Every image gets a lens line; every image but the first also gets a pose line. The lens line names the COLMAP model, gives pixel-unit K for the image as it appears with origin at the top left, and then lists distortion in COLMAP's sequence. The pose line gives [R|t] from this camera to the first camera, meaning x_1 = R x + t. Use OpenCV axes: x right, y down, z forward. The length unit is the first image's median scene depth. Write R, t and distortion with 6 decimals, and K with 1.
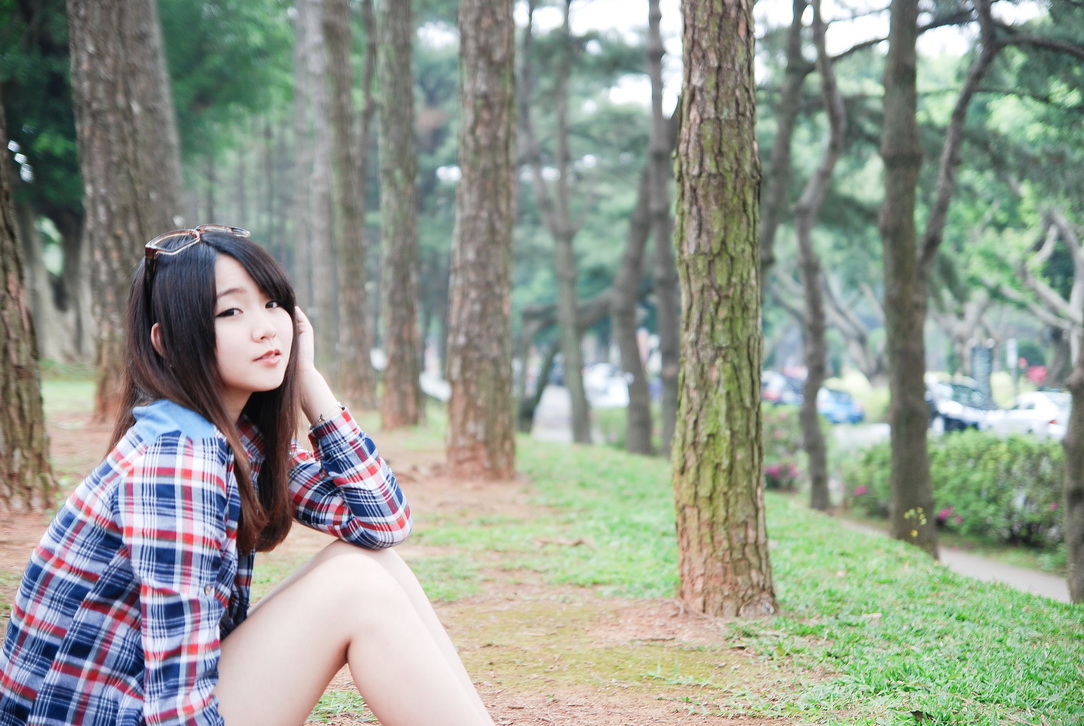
lens RADIAL K [[2329.9, 0, 540.7], [0, 2329.9, 357.3], [0, 0, 1]] dist [0.234526, 0.000000]
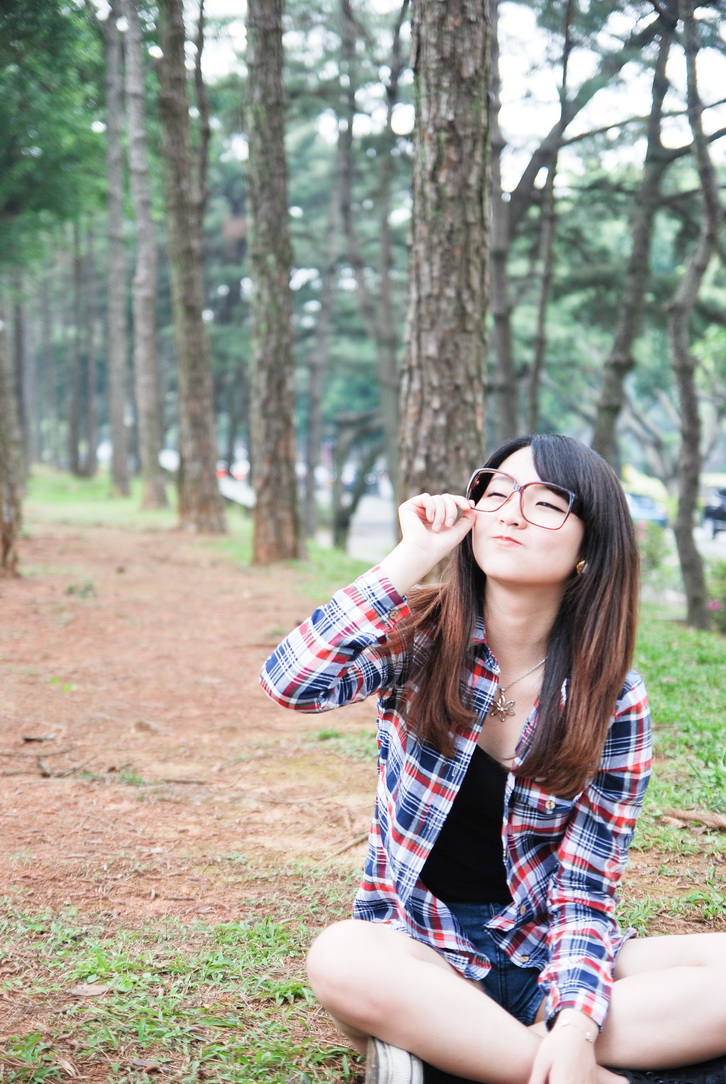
lens RADIAL K [[2135.9, 0, 364.6], [0, 2135.9, 536.2], [0, 0, 1]] dist [0.202531, 0.000000]
pose [[0.999719, -0.009410, 0.021775, -0.045243], [0.008637, 0.999339, 0.035322, -0.006323], [-0.022093, -0.035124, 0.999139, 0.226751]]
